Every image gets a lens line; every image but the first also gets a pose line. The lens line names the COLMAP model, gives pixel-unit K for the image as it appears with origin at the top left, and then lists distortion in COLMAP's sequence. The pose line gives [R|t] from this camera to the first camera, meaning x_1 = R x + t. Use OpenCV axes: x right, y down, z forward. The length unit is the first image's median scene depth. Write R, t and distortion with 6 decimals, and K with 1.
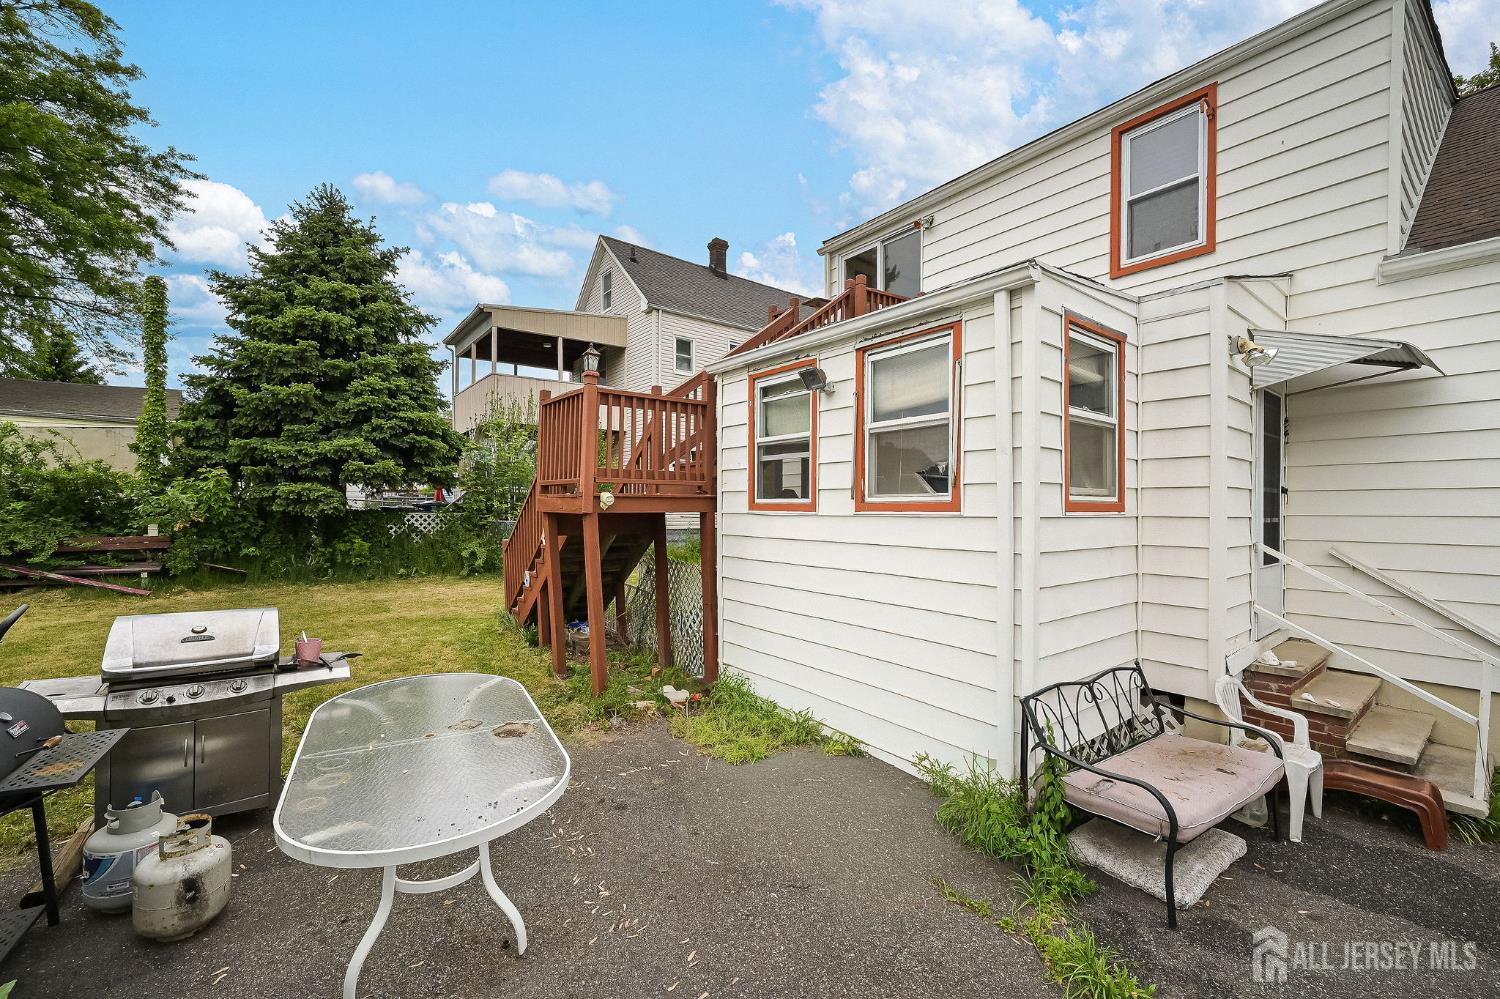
lens RADIAL K [[599.6, 0, 750.0], [0, 599.6, 497.5], [0, 0, 1]] dist [0.000049, -0.000437]
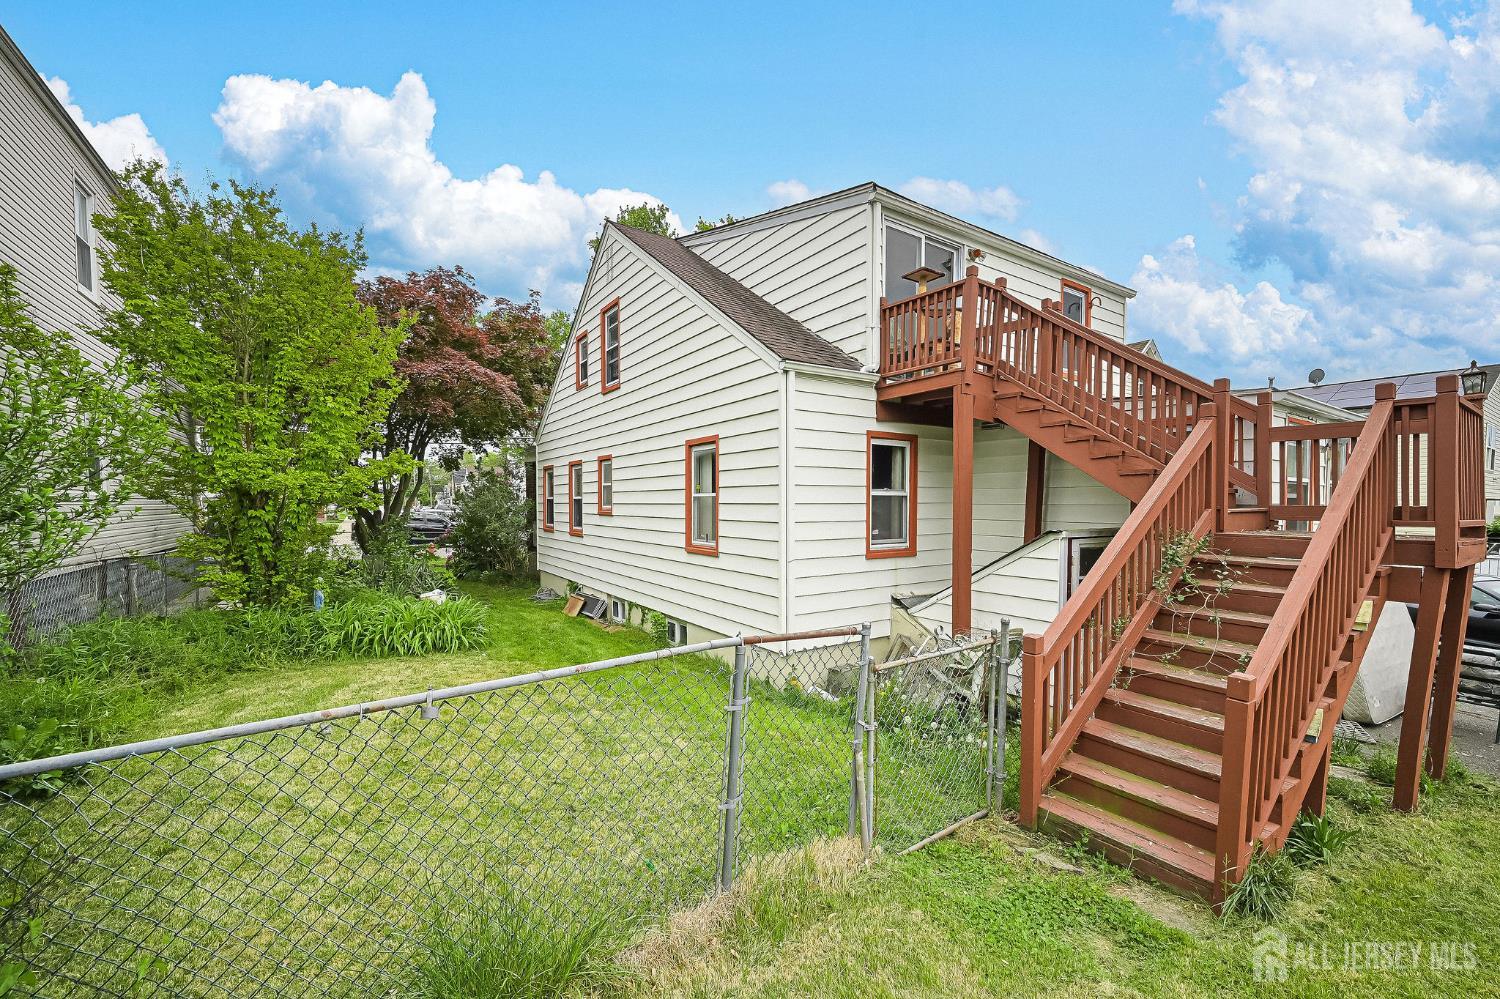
lens RADIAL K [[599.6, 0, 749.5], [0, 599.6, 506.3], [0, 0, 1]] dist [0.000049, -0.000437]
pose [[0.999958, -0.005772, -0.007121, -0.687124], [0.005821, 0.999959, 0.006916, 0.013688], [0.007081, -0.006957, 0.999951, -0.041612]]
